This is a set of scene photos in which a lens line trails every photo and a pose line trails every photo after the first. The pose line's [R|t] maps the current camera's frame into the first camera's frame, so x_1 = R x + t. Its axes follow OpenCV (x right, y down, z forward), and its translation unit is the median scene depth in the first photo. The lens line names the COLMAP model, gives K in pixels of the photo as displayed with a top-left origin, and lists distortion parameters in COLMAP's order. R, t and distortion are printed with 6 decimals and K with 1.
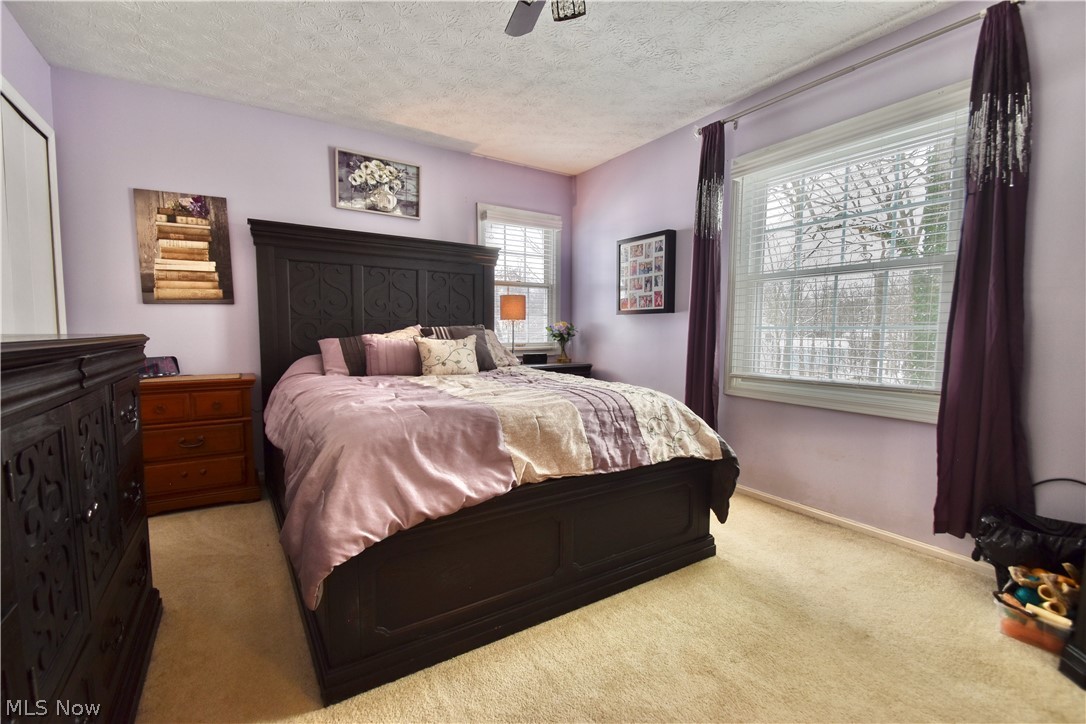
lens RADIAL K [[474.6, 0, 543.4], [0, 474.6, 369.7], [0, 0, 1]] dist [0.007932, -0.013101]
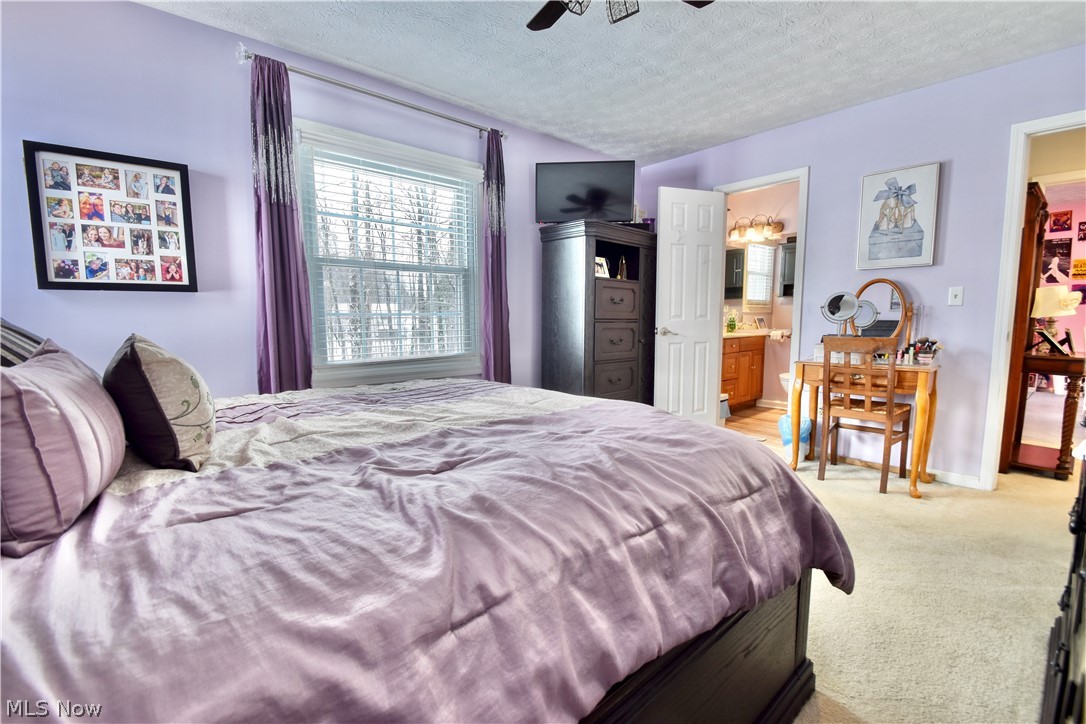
lens RADIAL K [[474.6, 0, 543.4], [0, 474.6, 369.7], [0, 0, 1]] dist [0.007932, -0.013101]
pose [[-0.165421, -0.111582, 0.979890, -0.476990], [0.087061, 0.988048, 0.127209, -0.051749], [-0.982373, 0.106353, -0.153729, 0.612570]]
